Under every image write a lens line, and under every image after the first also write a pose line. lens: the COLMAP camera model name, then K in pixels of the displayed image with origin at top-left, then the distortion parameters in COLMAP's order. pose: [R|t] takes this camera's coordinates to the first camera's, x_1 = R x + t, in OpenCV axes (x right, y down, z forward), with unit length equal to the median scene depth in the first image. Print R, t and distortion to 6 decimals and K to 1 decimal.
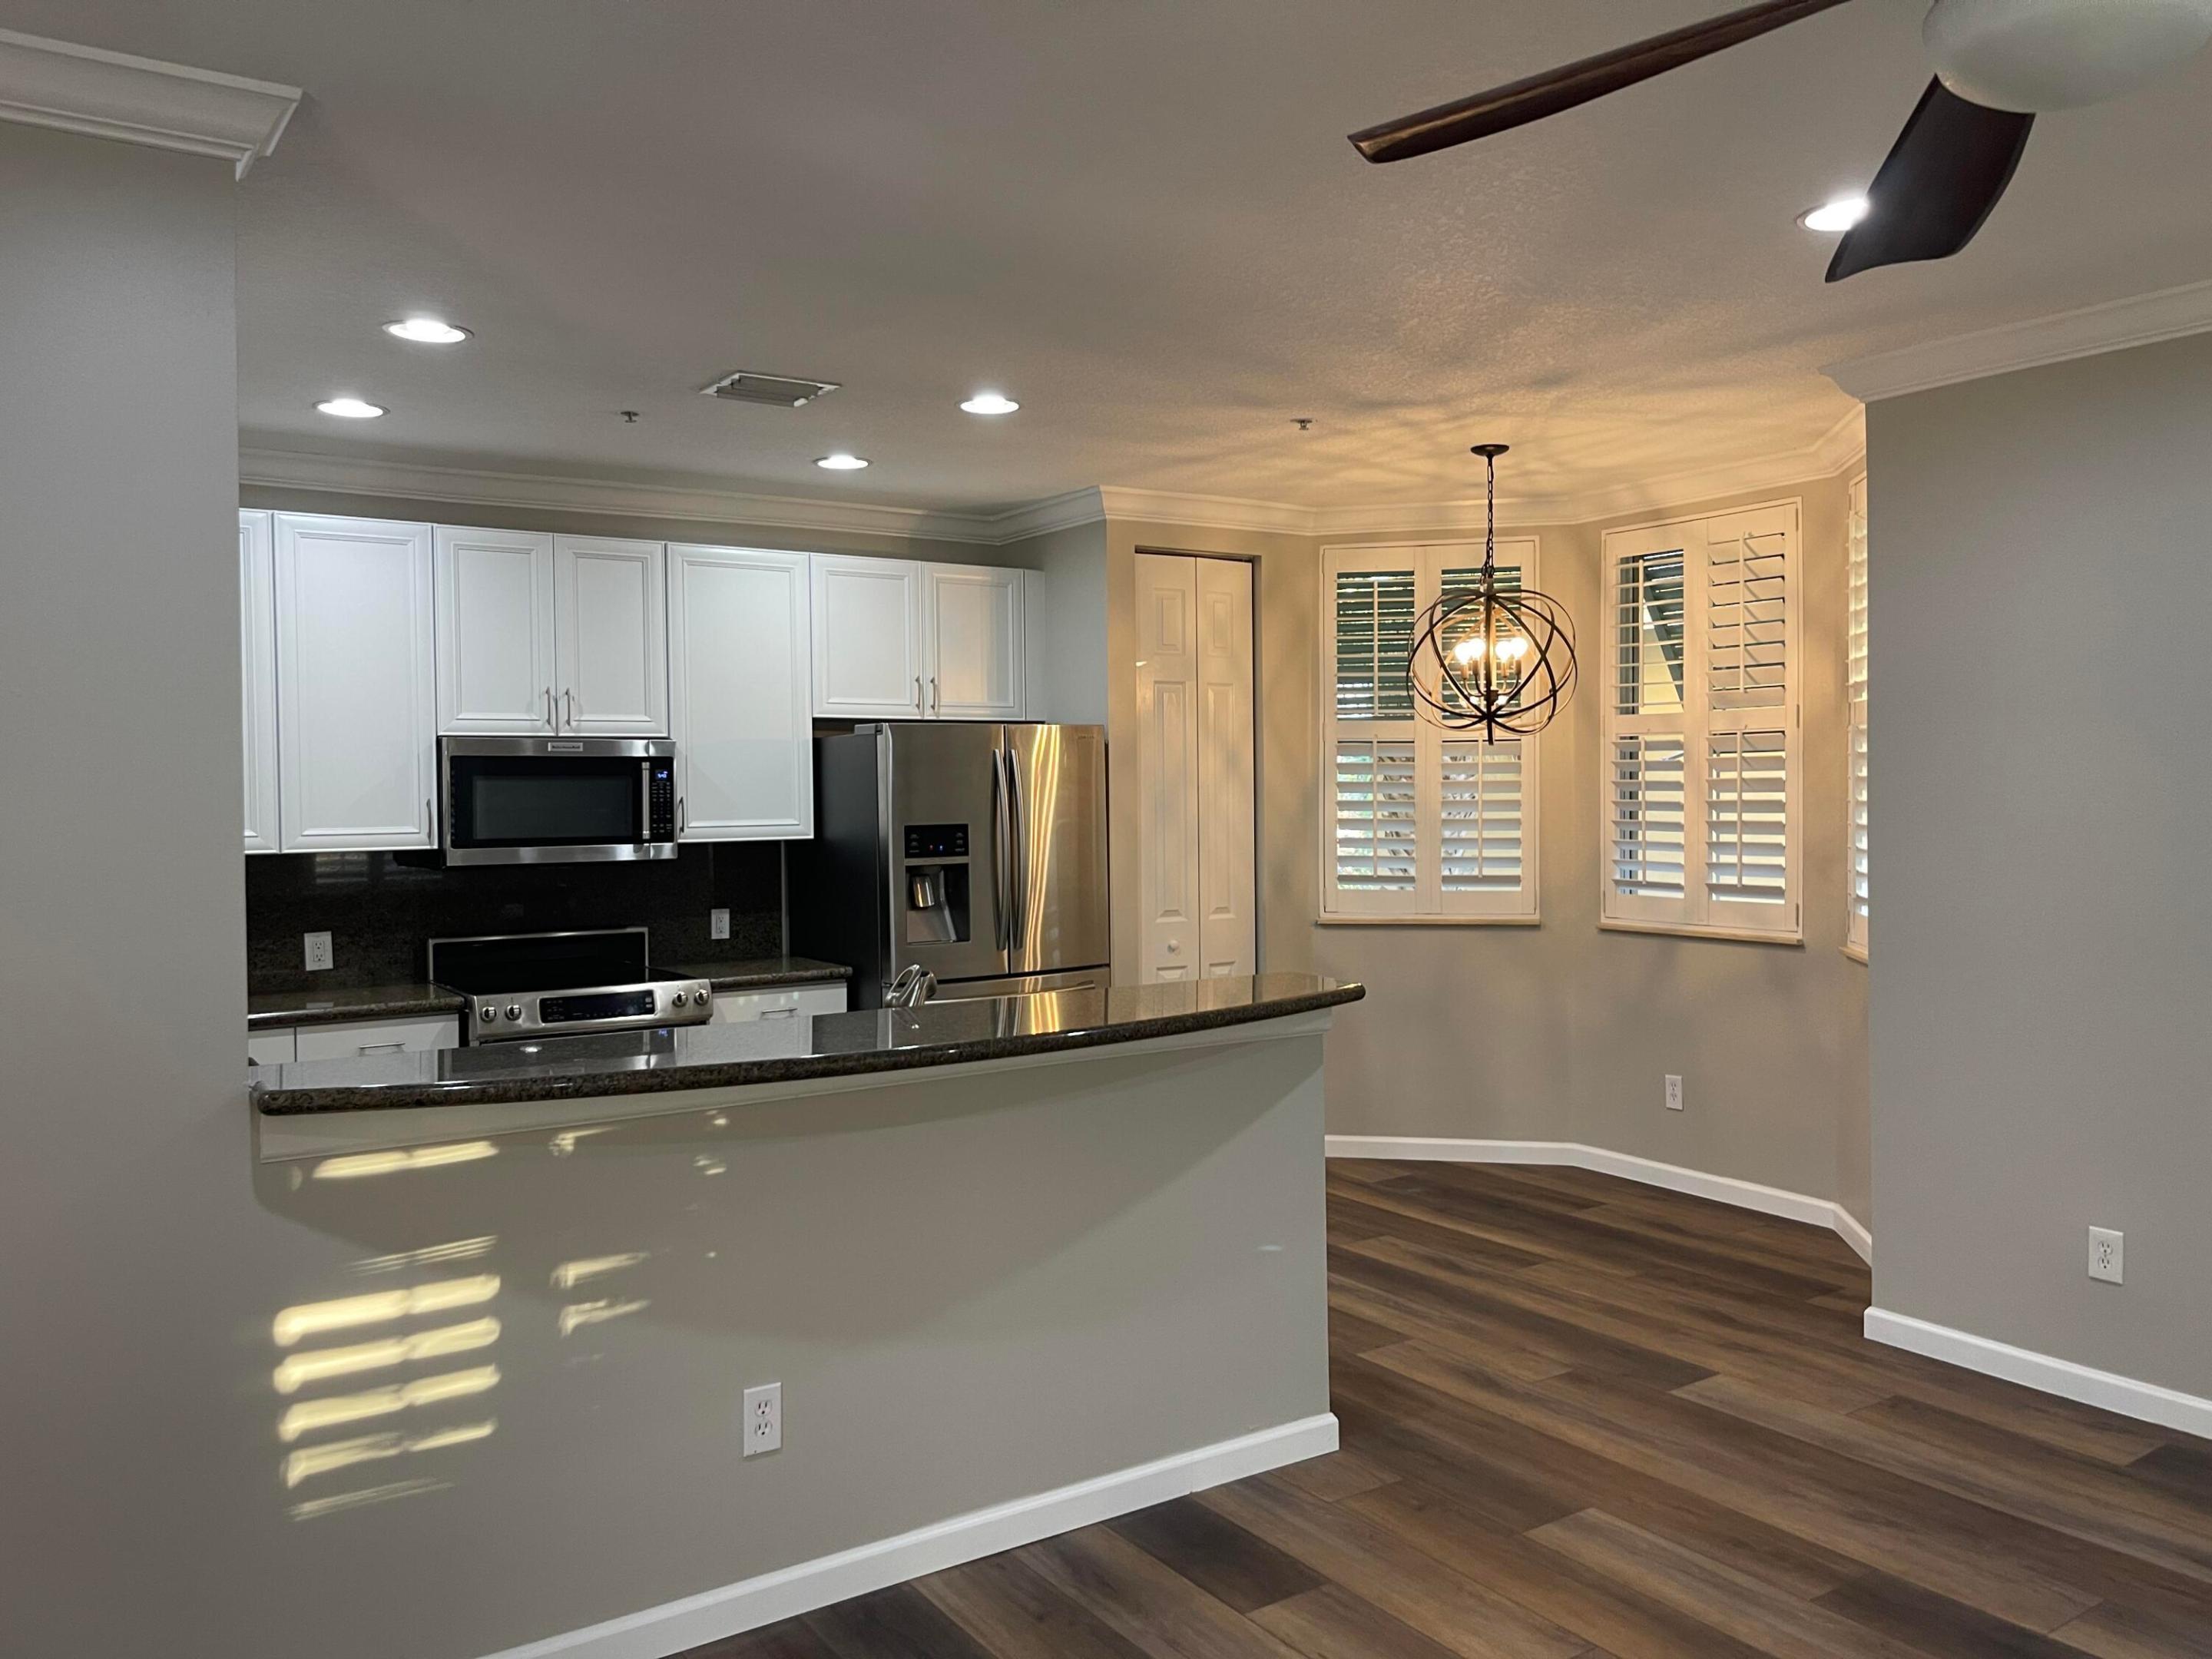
lens RADIAL K [[1631.1, 0, 1103.0], [0, 1631.1, 783.9], [0, 0, 1]] dist [0.010446, -0.065392]
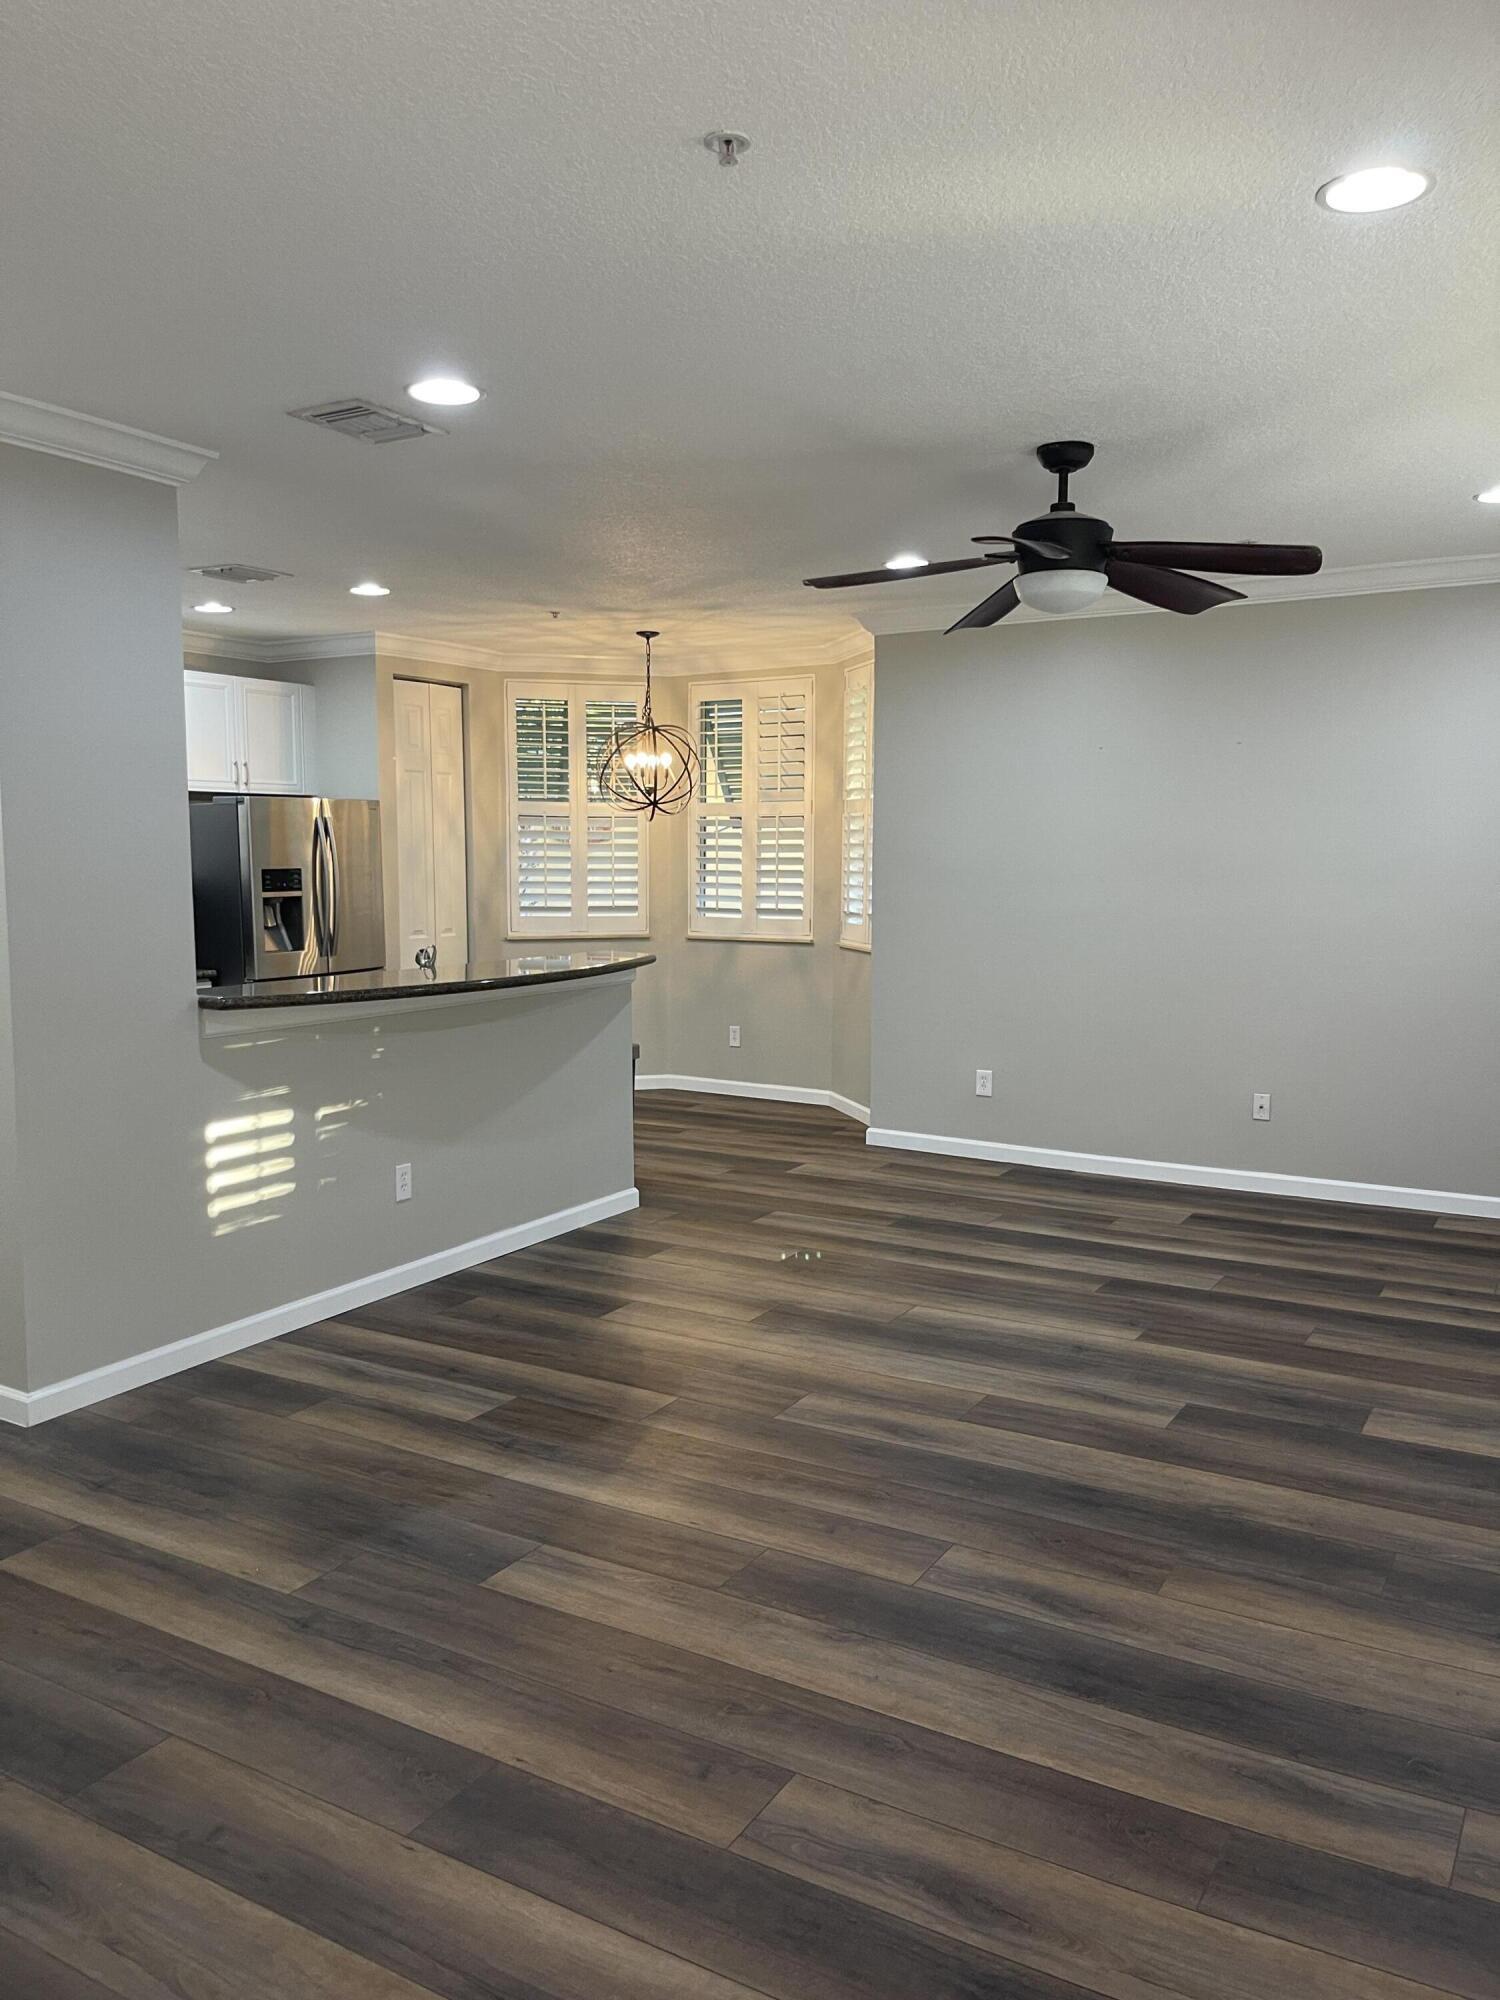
lens RADIAL K [[1474.8, 0, 750.0], [0, 1474.8, 1000.0], [0, 0, 1]] dist [0.010446, -0.065392]
pose [[0.892863, -0.033955, 0.449046, -0.317592], [-0.012249, 0.994953, 0.099589, 0.005414], [-0.450161, -0.094420, 0.887941, -0.337844]]
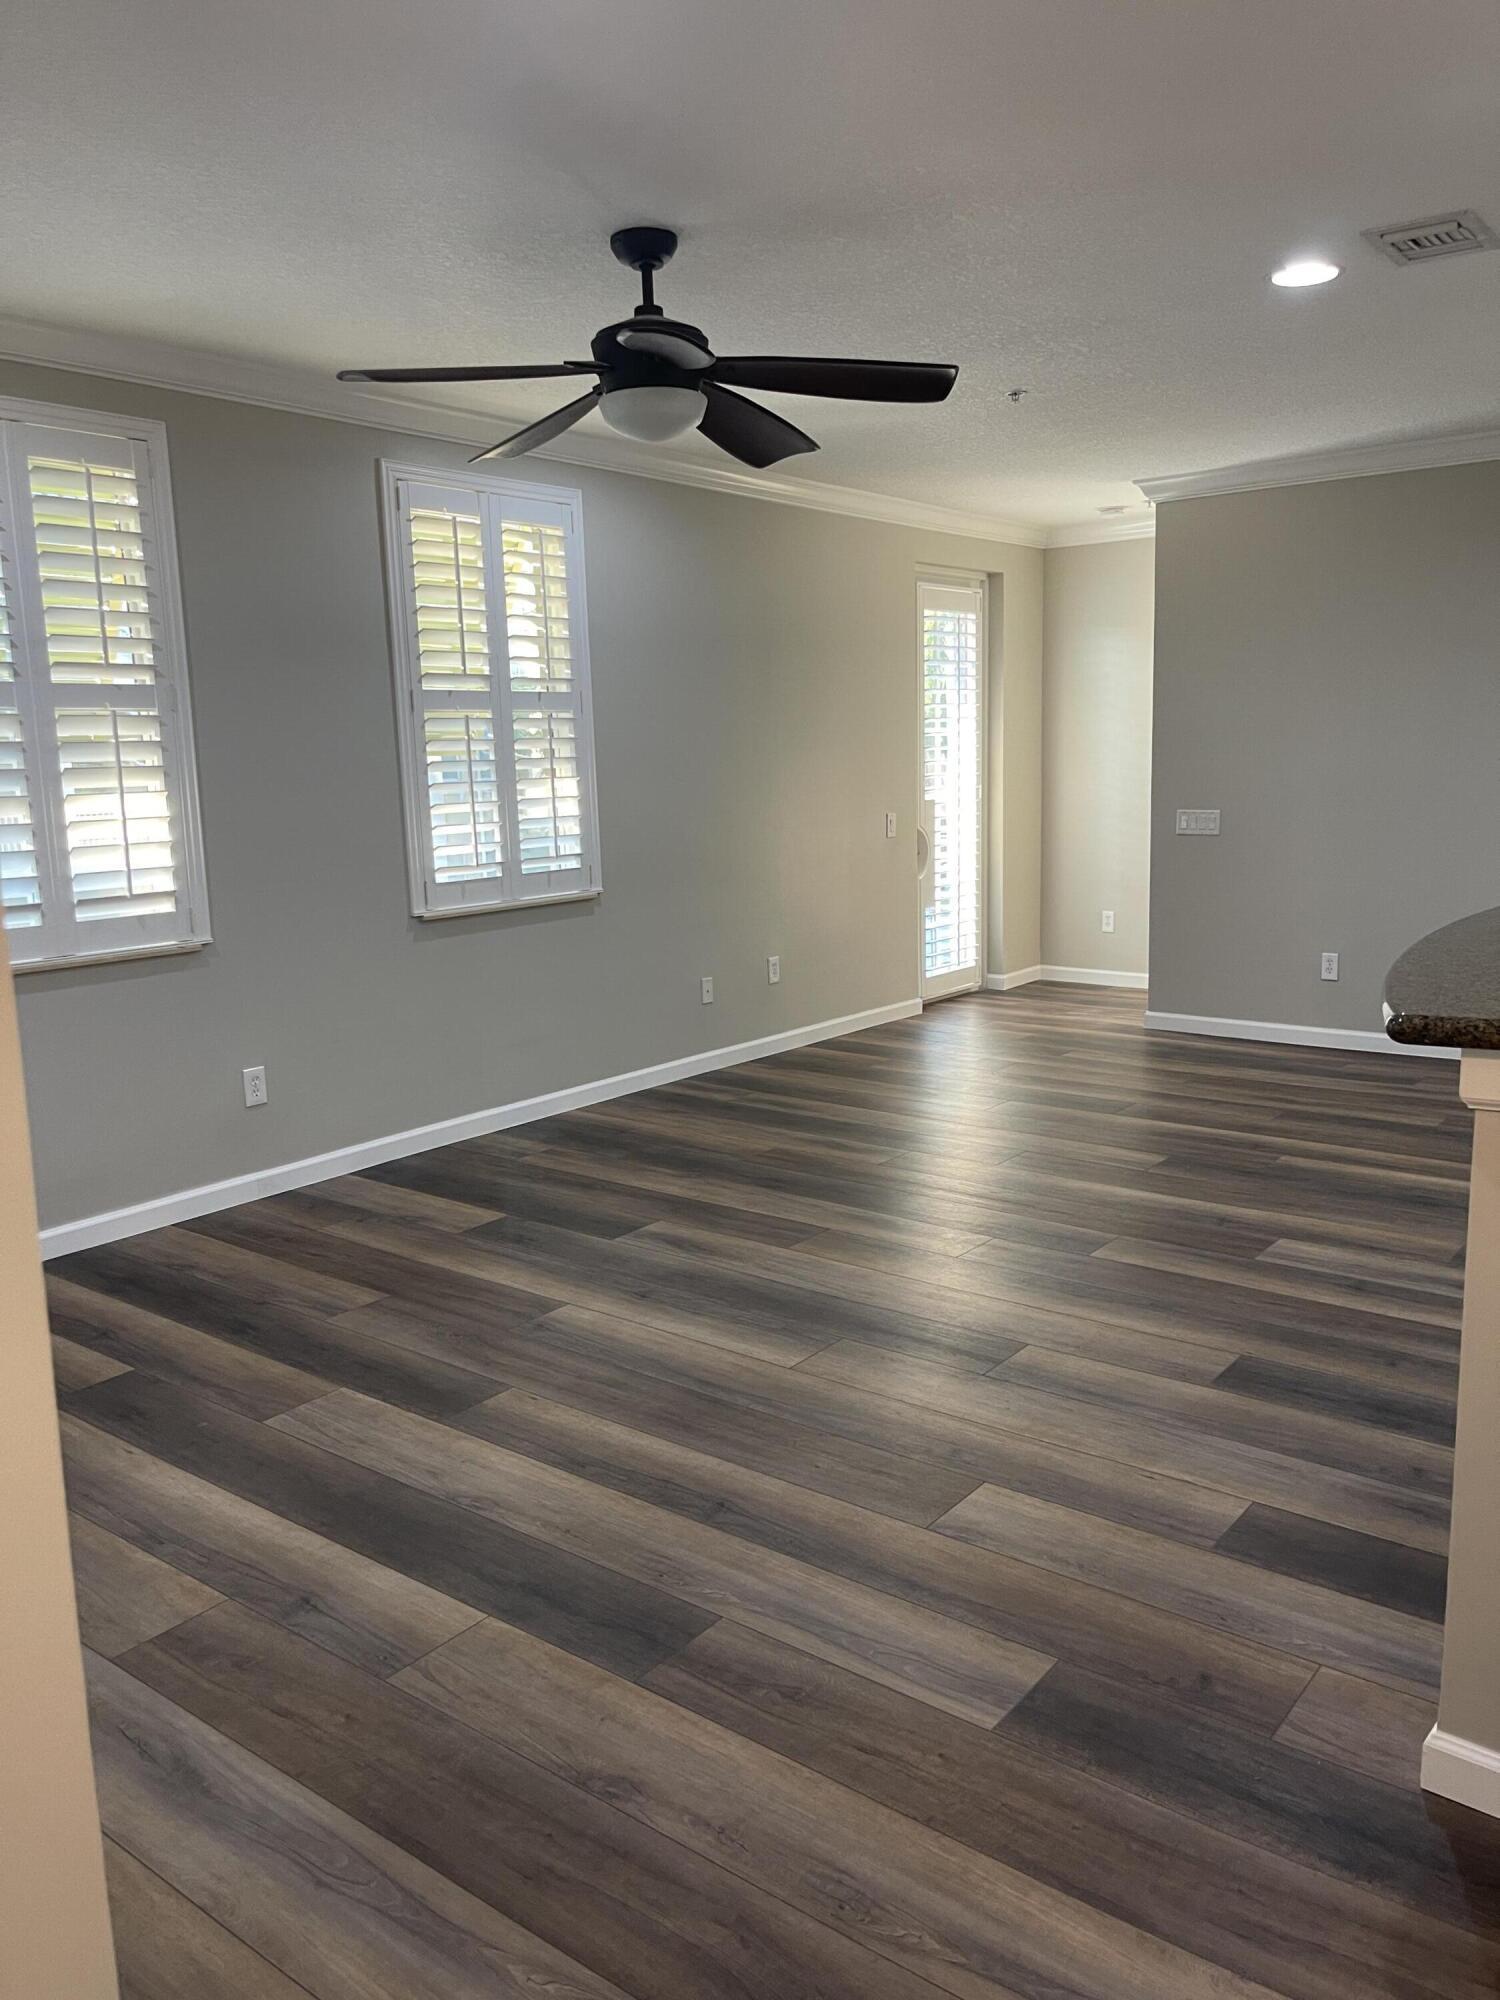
lens RADIAL K [[1474.8, 0, 750.0], [0, 1474.8, 1000.0], [0, 0, 1]] dist [0.010446, -0.065392]
pose [[-0.947447, 0.090270, -0.306913, 0.339425], [0.040295, 0.985397, 0.165436, 0.016560], [0.317365, 0.144375, -0.937249, 0.910161]]
